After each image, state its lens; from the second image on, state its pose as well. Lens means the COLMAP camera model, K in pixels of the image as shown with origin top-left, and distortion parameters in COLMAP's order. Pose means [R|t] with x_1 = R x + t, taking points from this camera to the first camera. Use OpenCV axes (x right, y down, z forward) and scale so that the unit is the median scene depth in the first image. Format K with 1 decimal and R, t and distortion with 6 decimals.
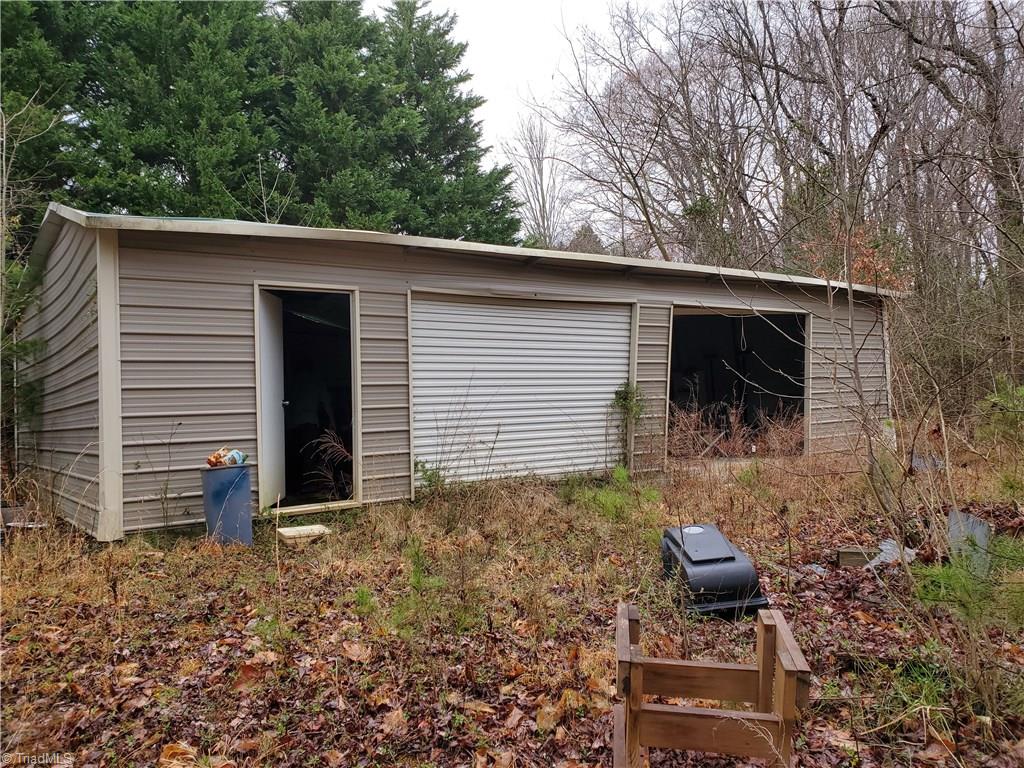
lens RADIAL K [[796.8, 0, 512.0], [0, 796.8, 384.0], [0, 0, 1]] dist [-0.007640, -0.007023]
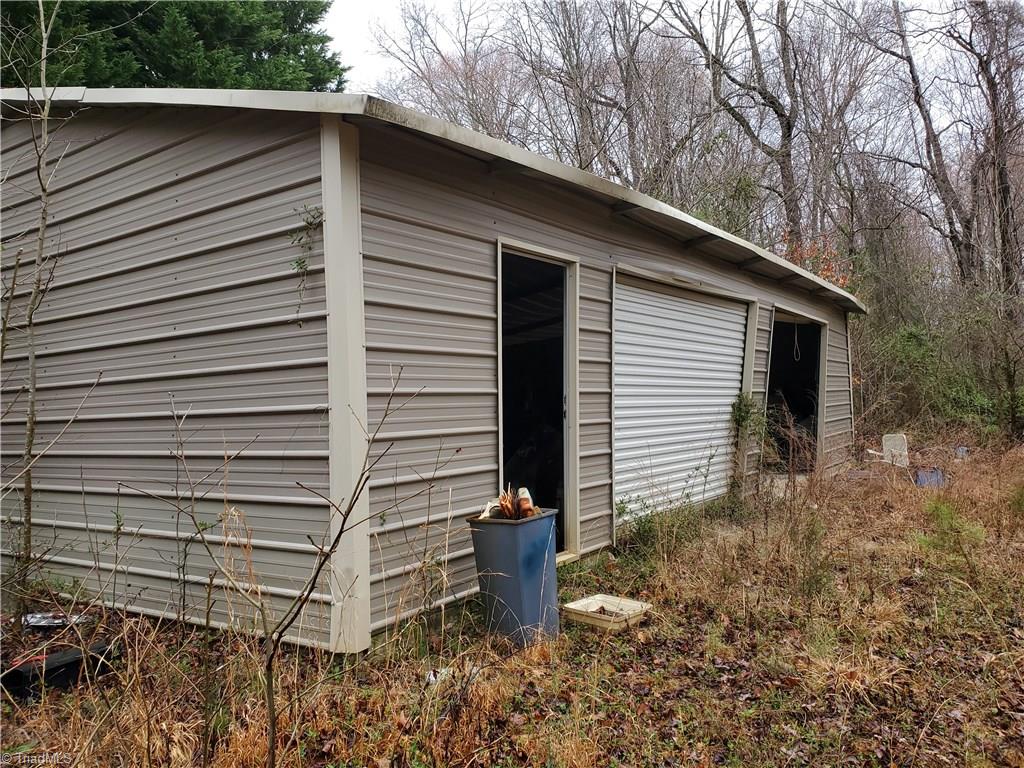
lens RADIAL K [[796.8, 0, 512.0], [0, 796.8, 384.0], [0, 0, 1]] dist [-0.007640, -0.007023]
pose [[0.928923, 0.016984, 0.369883, -0.499261], [-0.012916, 0.999826, -0.013472, 0.003888], [-0.370047, 0.007737, 0.928981, 0.328867]]
